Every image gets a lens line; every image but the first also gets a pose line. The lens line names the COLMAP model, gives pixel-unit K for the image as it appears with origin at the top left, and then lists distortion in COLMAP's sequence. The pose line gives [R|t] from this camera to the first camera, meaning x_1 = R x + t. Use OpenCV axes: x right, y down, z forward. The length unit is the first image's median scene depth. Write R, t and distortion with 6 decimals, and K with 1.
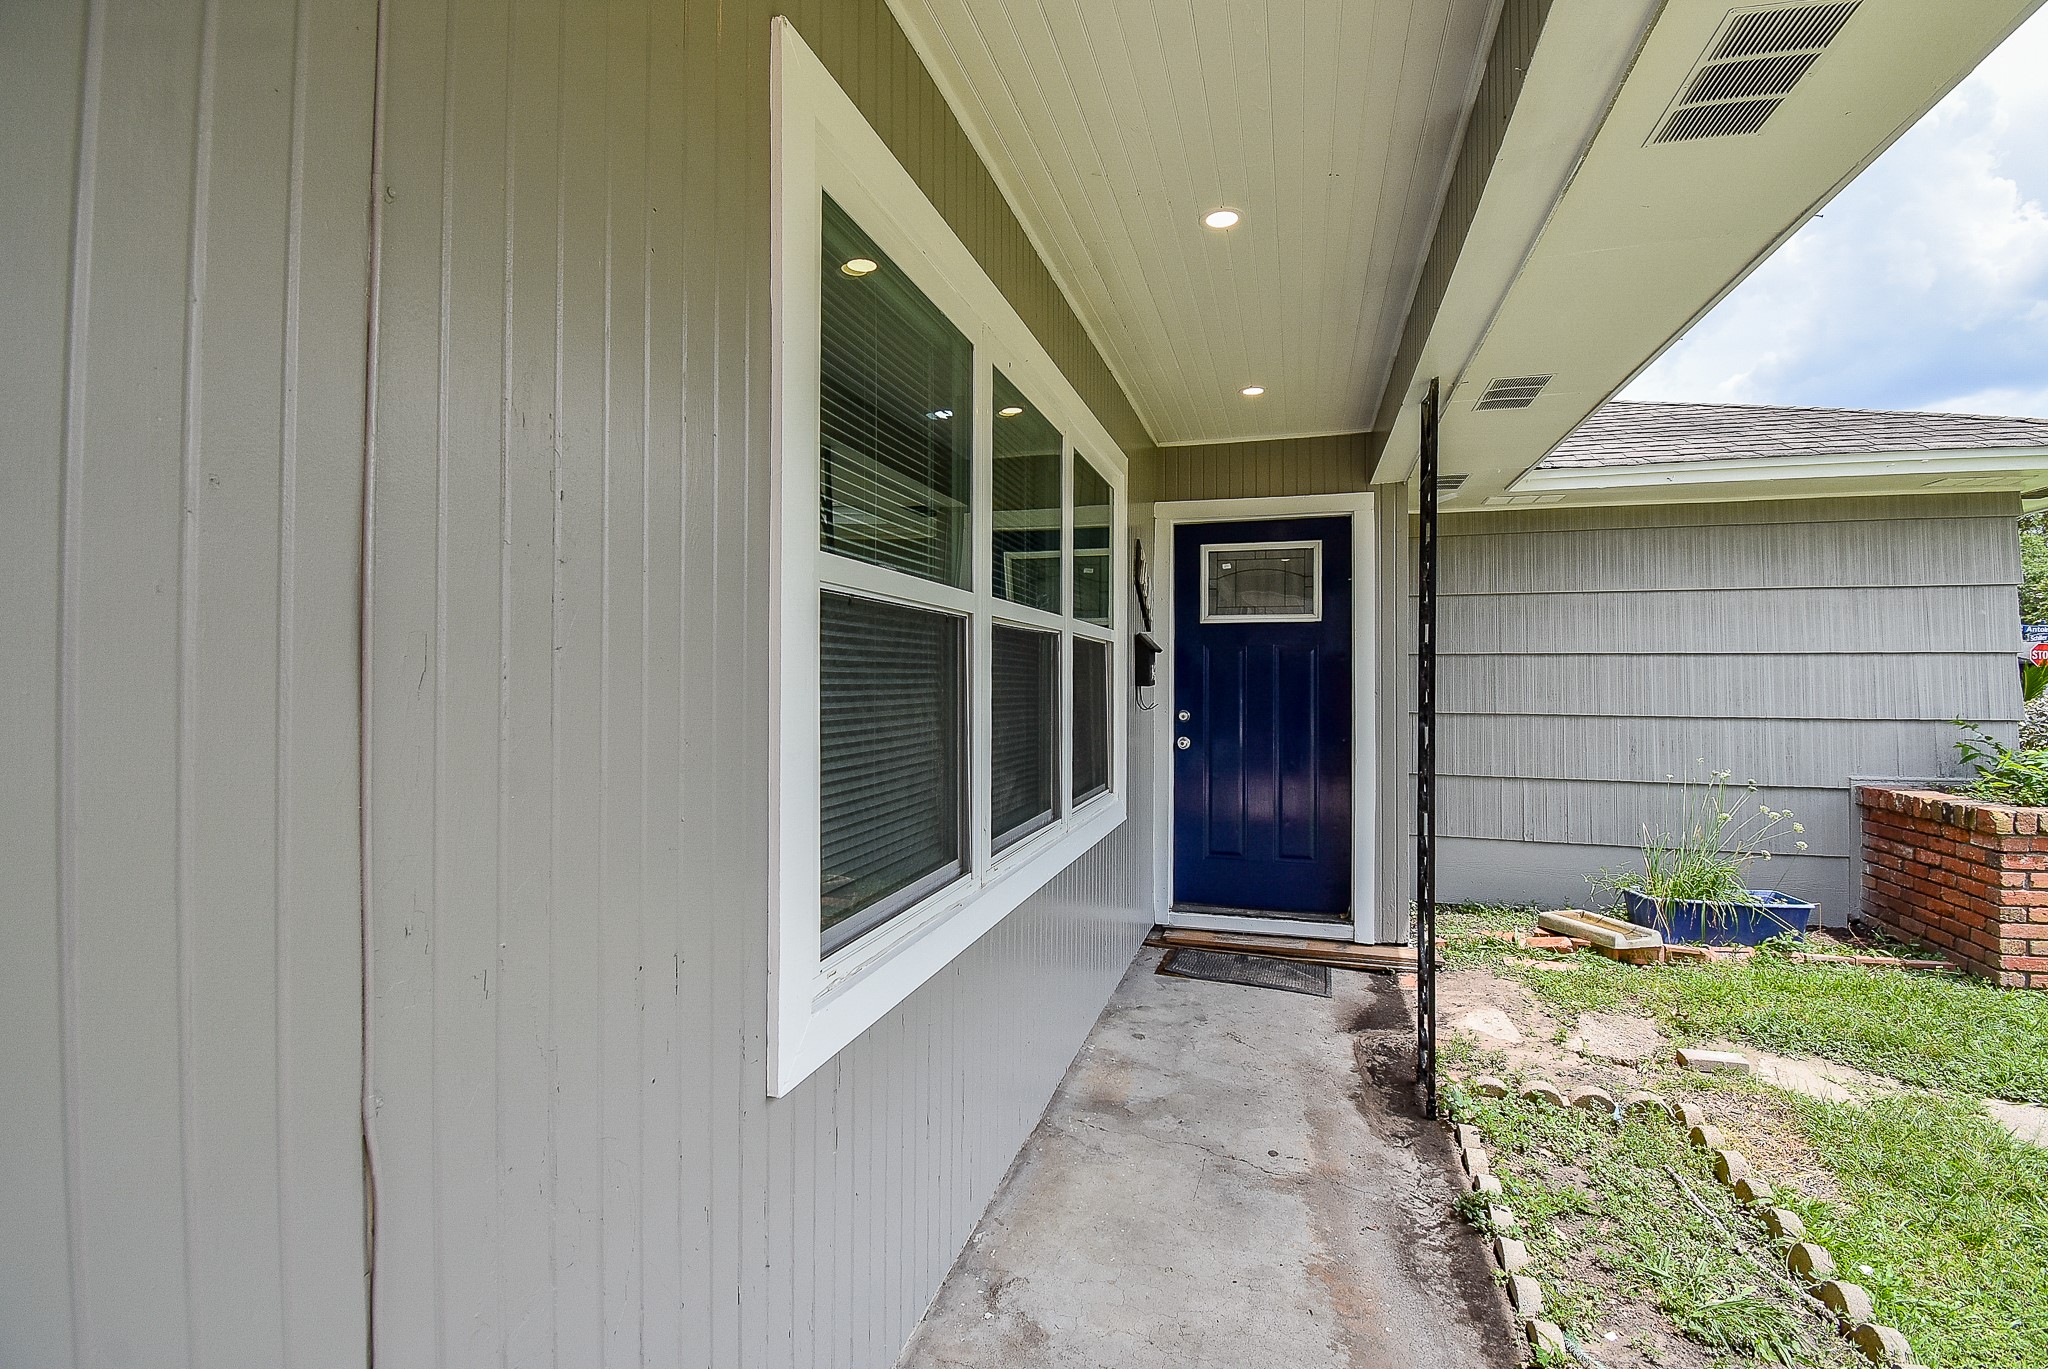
lens RADIAL K [[909.0, 0, 1012.5], [0, 909.0, 665.6], [0, 0, 1]] dist [-0.013238, -0.005022]
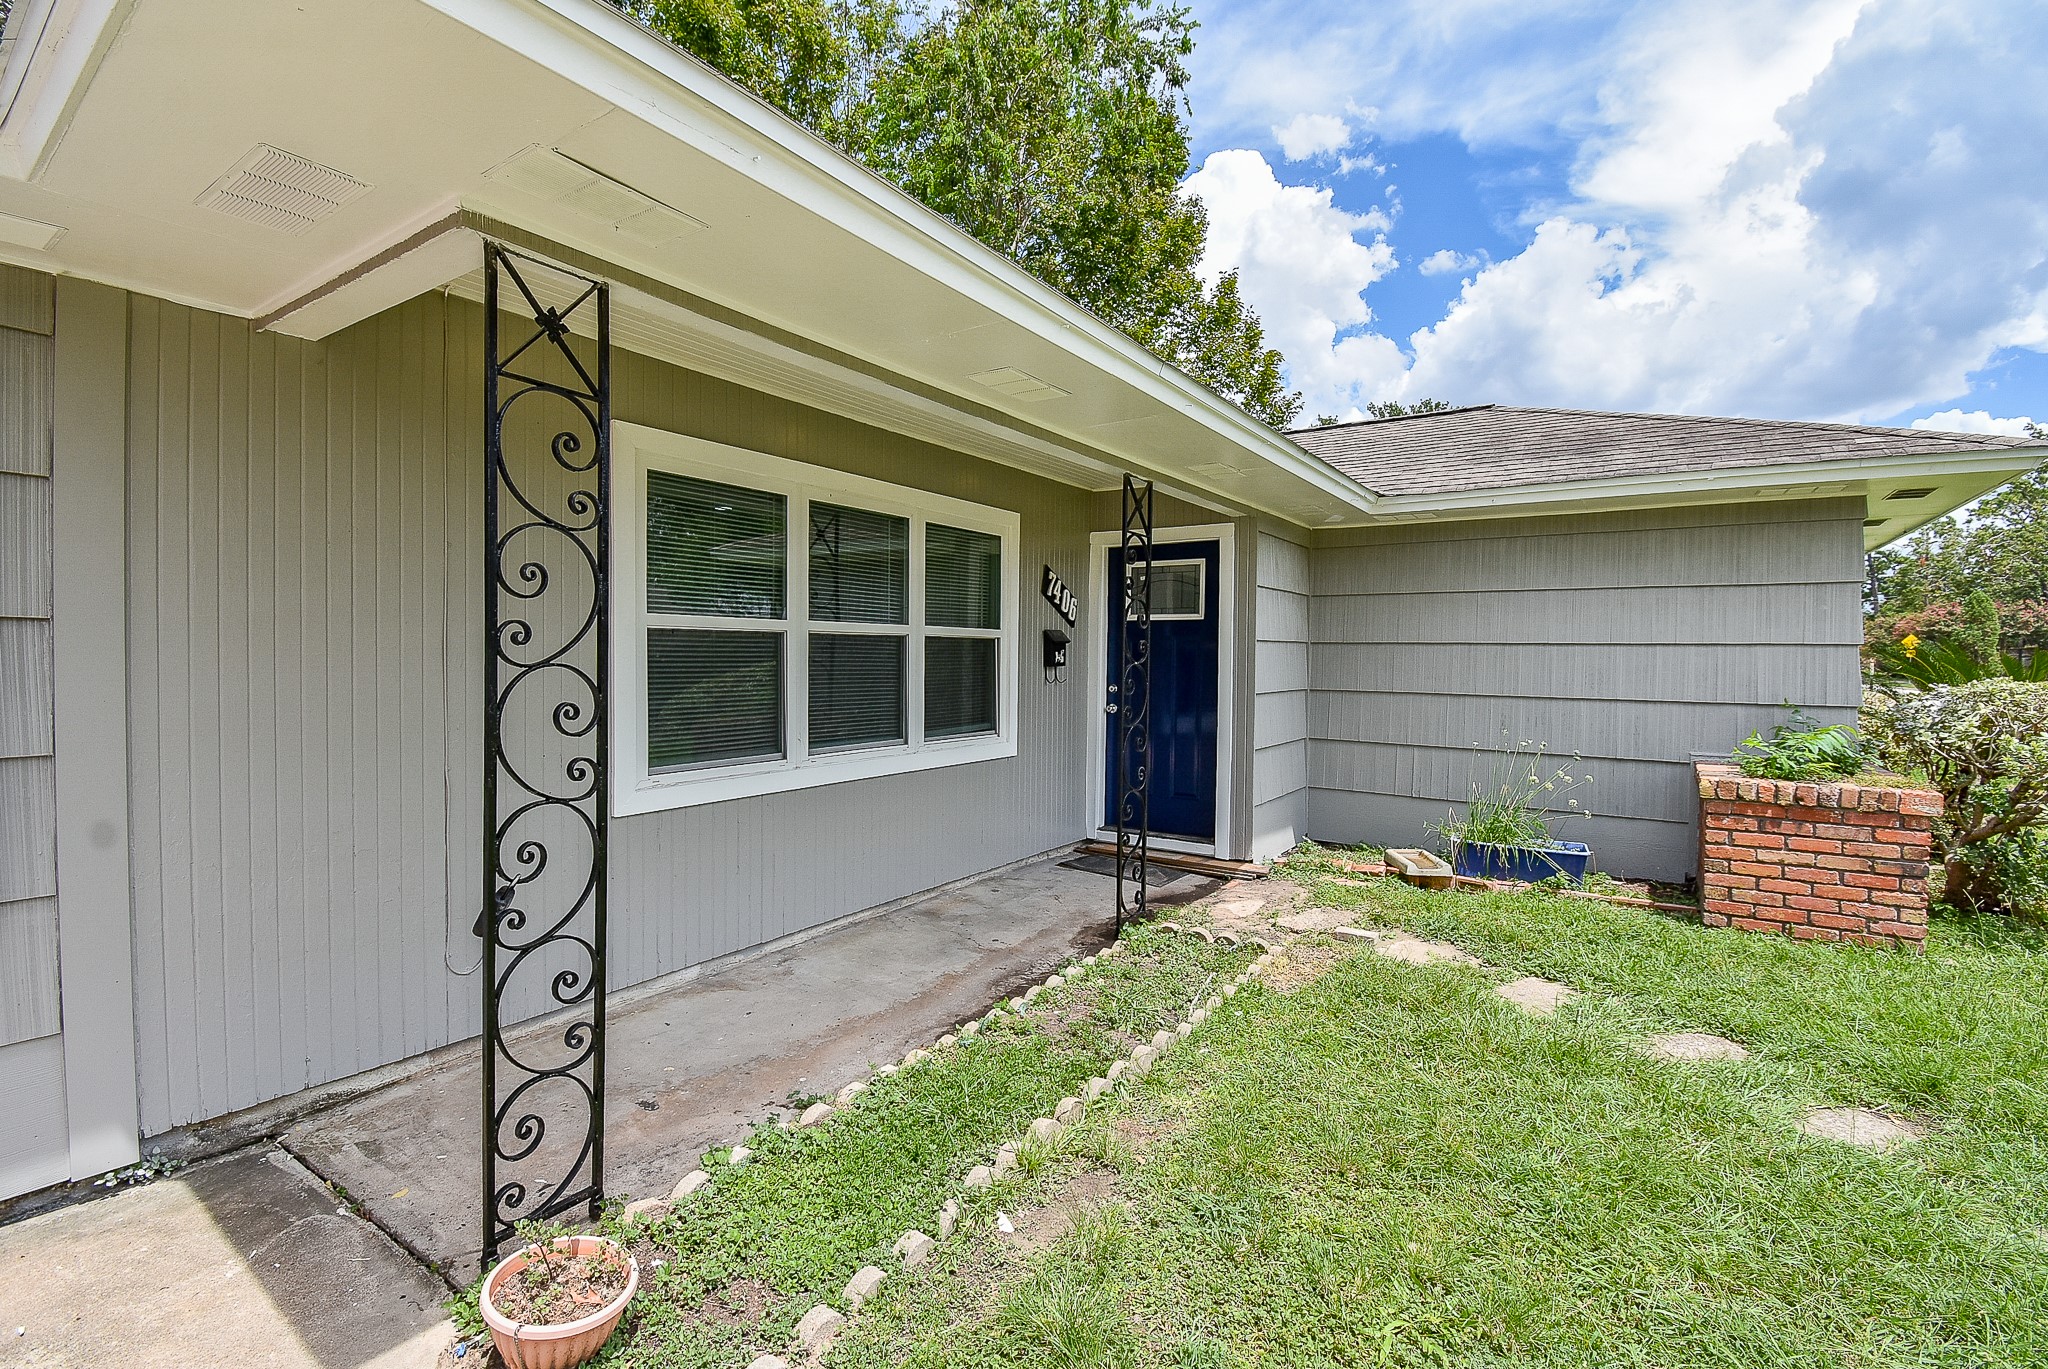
lens RADIAL K [[909.0, 0, 1036.6], [0, 909.0, 682.1], [0, 0, 1]] dist [-0.013238, -0.005022]
pose [[0.957564, 0.014959, -0.287833, 0.528701], [-0.001651, 0.998921, 0.046423, -0.019881], [0.288217, -0.043977, 0.956555, -0.377730]]
